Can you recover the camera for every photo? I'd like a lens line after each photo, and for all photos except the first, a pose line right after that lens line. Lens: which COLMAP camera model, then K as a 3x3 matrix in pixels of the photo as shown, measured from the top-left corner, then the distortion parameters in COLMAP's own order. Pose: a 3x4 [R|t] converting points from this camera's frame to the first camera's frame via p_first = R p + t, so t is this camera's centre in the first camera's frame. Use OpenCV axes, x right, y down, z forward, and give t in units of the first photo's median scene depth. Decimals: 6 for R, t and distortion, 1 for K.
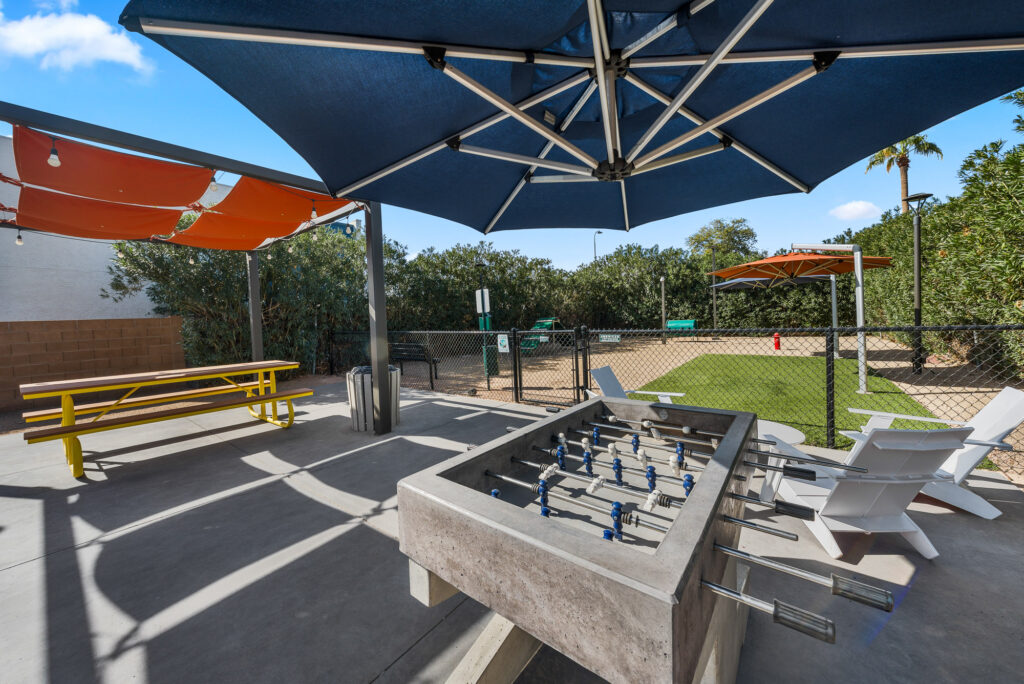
lens RADIAL K [[365.6, 0, 515.4], [0, 365.6, 331.4], [0, 0, 1]] dist [-0.008050, -0.000054]
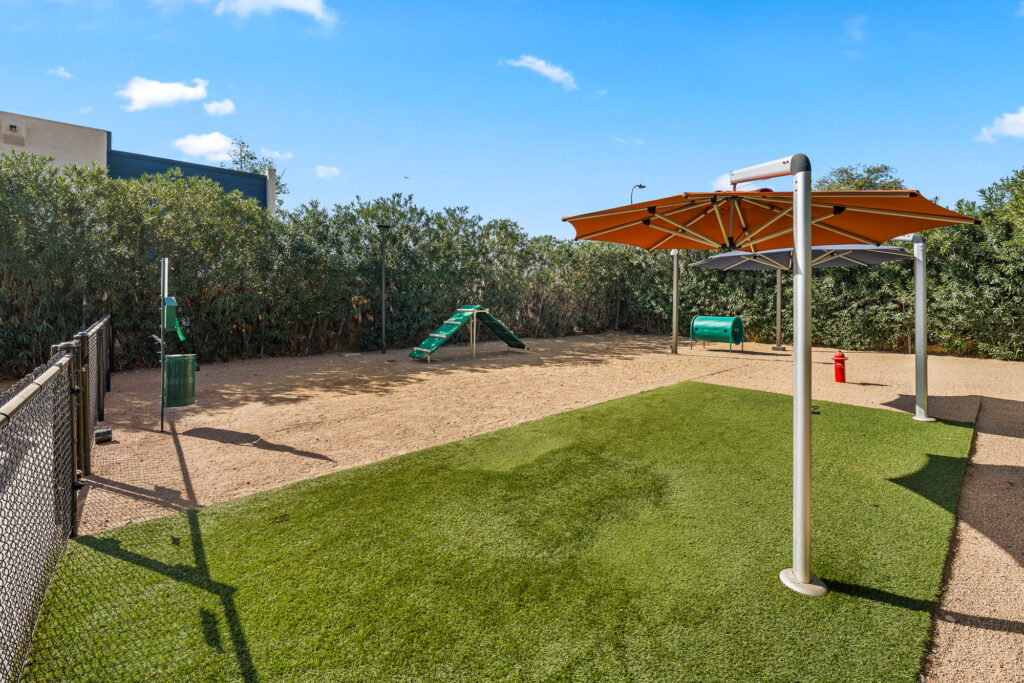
lens RADIAL K [[438.5, 0, 513.8], [0, 438.5, 302.1], [0, 0, 1]] dist [0.001199, 0.000343]
pose [[0.980481, 0.042461, -0.191973, 0.259876], [-0.047006, 0.998710, -0.019180, -0.026146], [0.190911, 0.027829, 0.981213, 0.182410]]
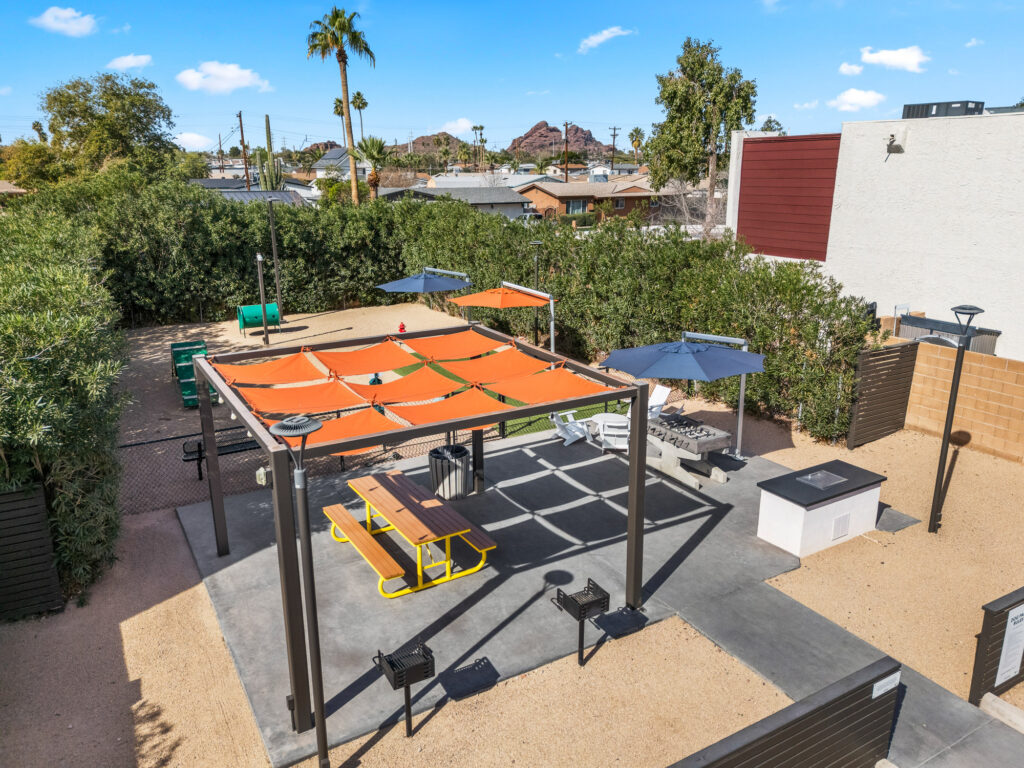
lens RADIAL K [[771.3, 0, 513.6], [0, 771.3, 385.3], [0, 0, 1]] dist [0.001142, -0.000158]
pose [[0.367407, -0.215777, 0.904683, -0.804056], [0.019989, 0.974322, 0.224269, -0.215437], [-0.929845, -0.064314, 0.362286, -0.039453]]
